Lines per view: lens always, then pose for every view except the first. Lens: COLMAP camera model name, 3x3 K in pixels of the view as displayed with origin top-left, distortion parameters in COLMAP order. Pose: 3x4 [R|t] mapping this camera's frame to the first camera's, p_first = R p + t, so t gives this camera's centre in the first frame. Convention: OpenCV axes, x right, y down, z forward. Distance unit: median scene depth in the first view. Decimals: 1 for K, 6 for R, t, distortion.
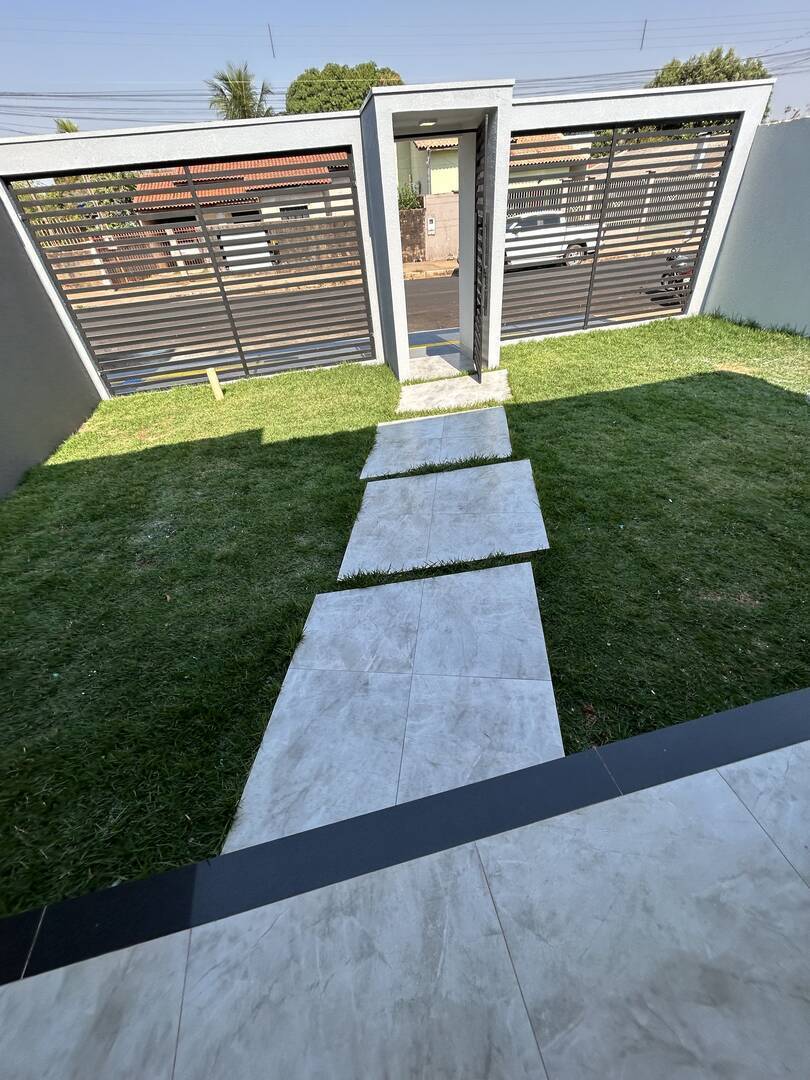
lens RADIAL K [[435.3, 0, 402.1], [0, 435.3, 530.5], [0, 0, 1]] dist [0.001064, -0.000068]
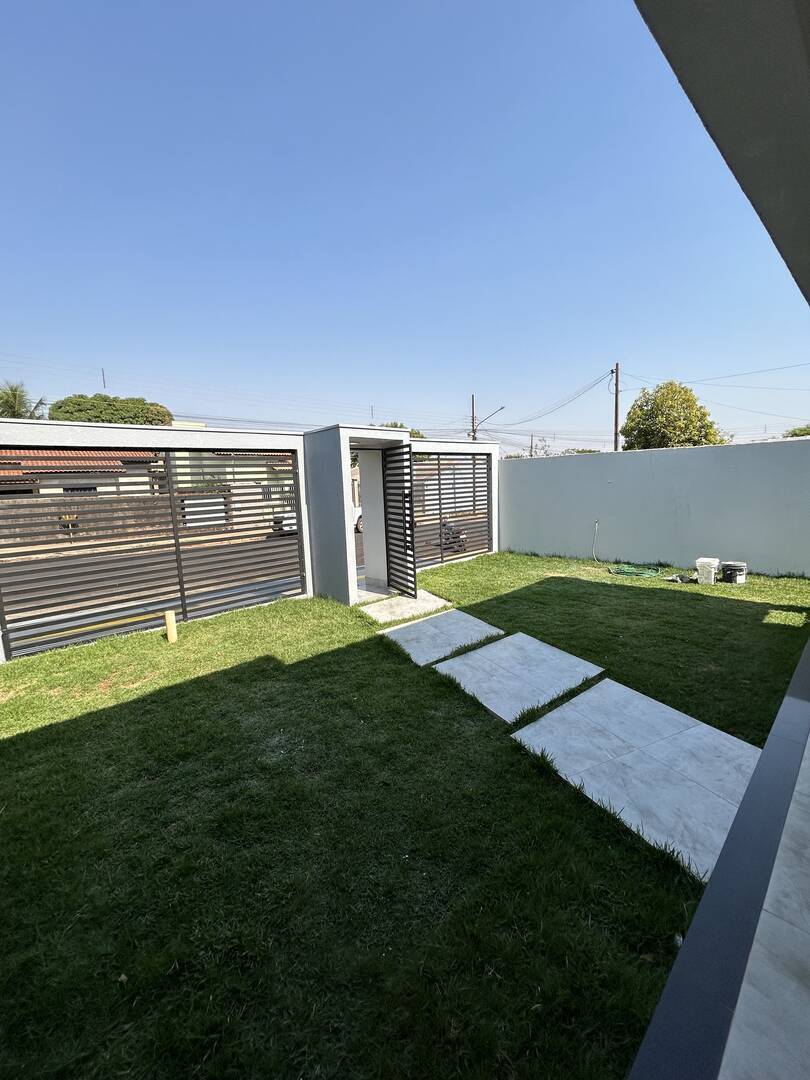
lens RADIAL K [[435.3, 0, 393.7], [0, 435.3, 541.1], [0, 0, 1]] dist [0.001064, -0.000068]
pose [[0.870014, -0.019877, 0.492626, -0.598377], [0.270587, 0.854506, -0.443398, 0.077459], [-0.412138, 0.519061, 0.748811, -0.022168]]
